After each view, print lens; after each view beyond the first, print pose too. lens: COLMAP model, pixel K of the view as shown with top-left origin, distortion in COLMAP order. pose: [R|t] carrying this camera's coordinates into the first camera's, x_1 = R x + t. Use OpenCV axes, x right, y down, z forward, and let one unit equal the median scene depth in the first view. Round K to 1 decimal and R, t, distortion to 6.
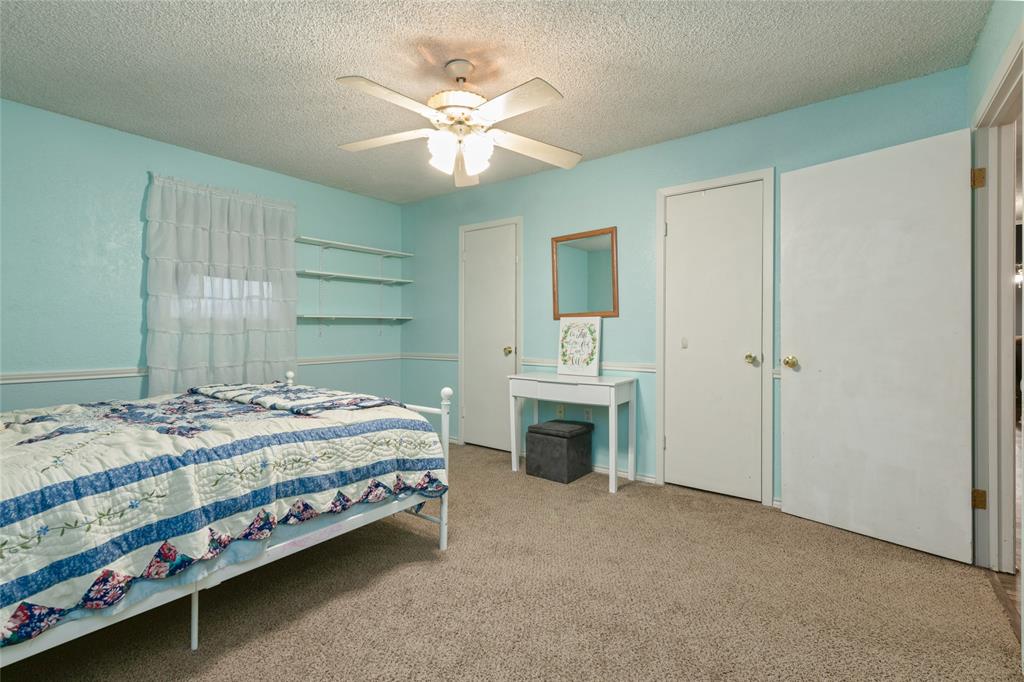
lens RADIAL K [[461.9, 0, 512.9], [0, 461.9, 335.8], [0, 0, 1]] dist [0.000830, -0.000458]
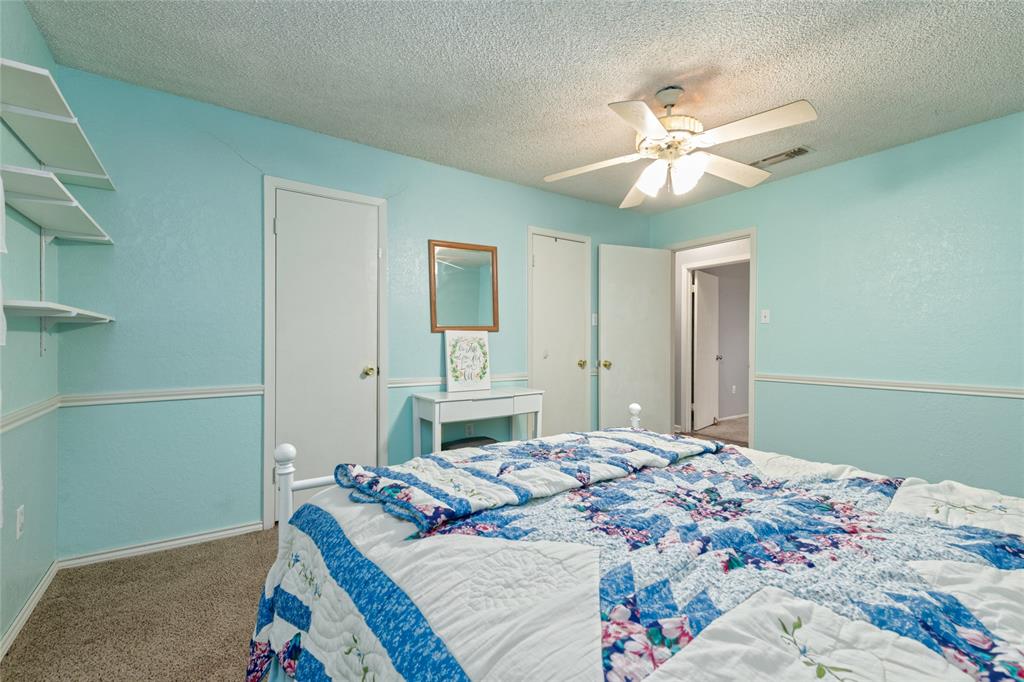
lens RADIAL K [[449.5, 0, 522.4], [0, 449.5, 345.4], [0, 0, 1]] dist [0.013500, -0.000146]
pose [[0.301072, -0.006358, 0.953580, -1.212253], [0.009495, 0.999948, 0.003669, -0.020137], [-0.953554, 0.007950, 0.301116, 1.018040]]
